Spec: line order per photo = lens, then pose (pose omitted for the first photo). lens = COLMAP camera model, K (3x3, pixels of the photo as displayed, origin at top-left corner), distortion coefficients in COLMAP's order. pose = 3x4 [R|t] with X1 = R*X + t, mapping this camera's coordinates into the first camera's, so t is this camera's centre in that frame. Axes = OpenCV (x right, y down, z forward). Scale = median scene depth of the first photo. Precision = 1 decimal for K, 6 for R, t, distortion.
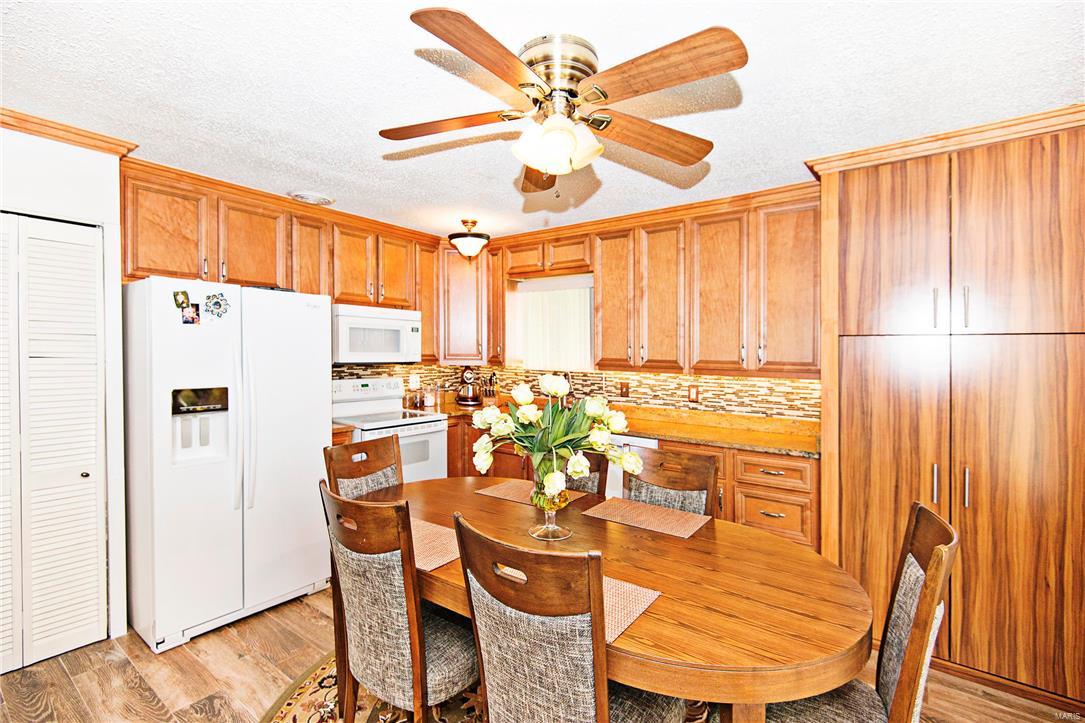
lens RADIAL K [[534.1, 0, 541.1], [0, 534.1, 372.1], [0, 0, 1]] dist [-0.023237, -0.001001]
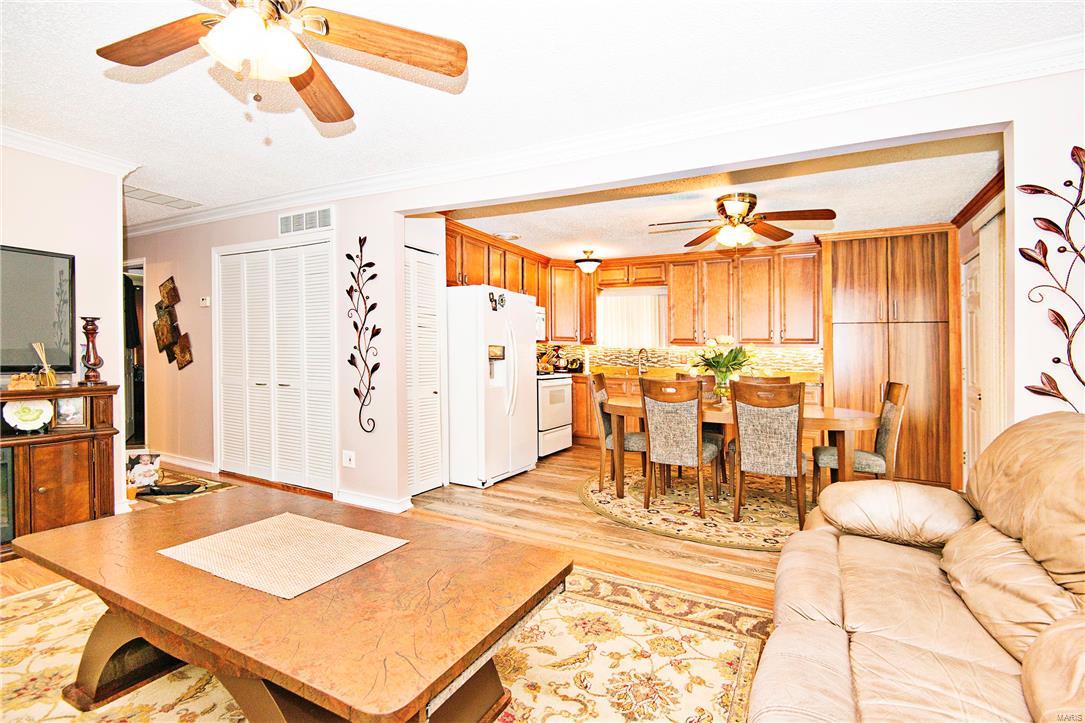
lens RADIAL K [[497.0, 0, 545.4], [0, 497.0, 357.2], [0, 0, 1]] dist [0.009984, -0.007820]
pose [[0.991749, 0.005842, 0.128065, -0.495479], [-0.002630, 0.999678, -0.025233, 0.074488], [-0.128171, 0.024688, 0.991445, -0.478845]]
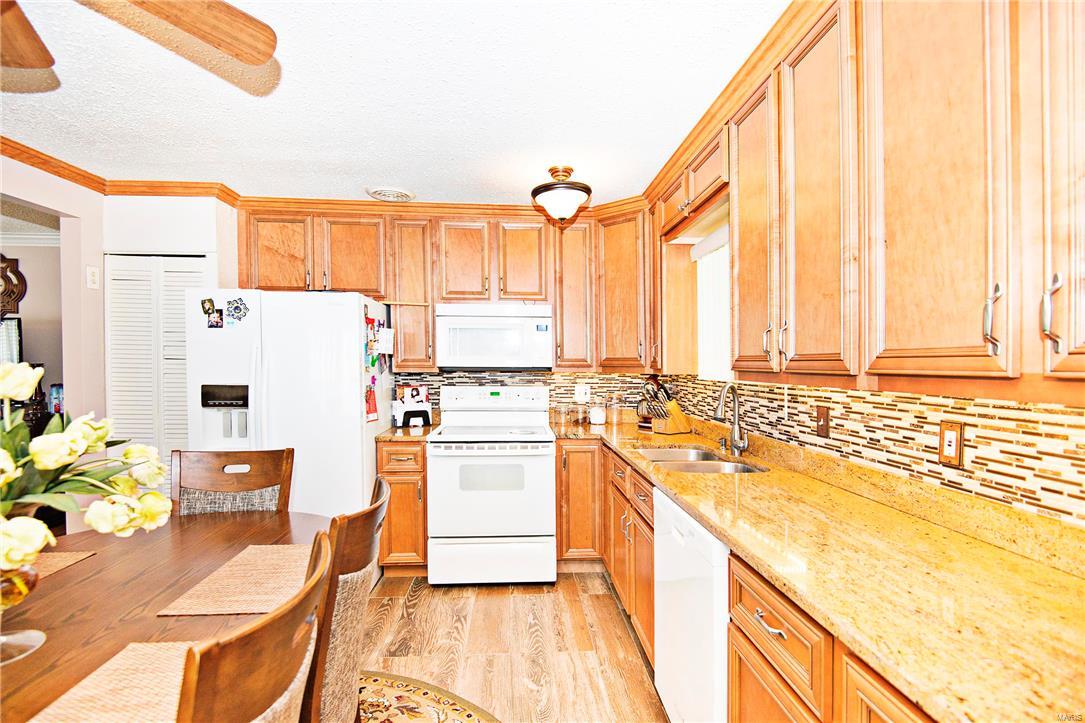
lens RADIAL K [[497.0, 0, 516.9], [0, 497.0, 376.3], [0, 0, 1]] dist [0.009984, -0.007820]
pose [[0.619502, 0.007393, -0.784960, 0.389720], [-0.026718, 0.999575, -0.011672, 0.005453], [0.784540, 0.028203, 0.619436, 0.580217]]
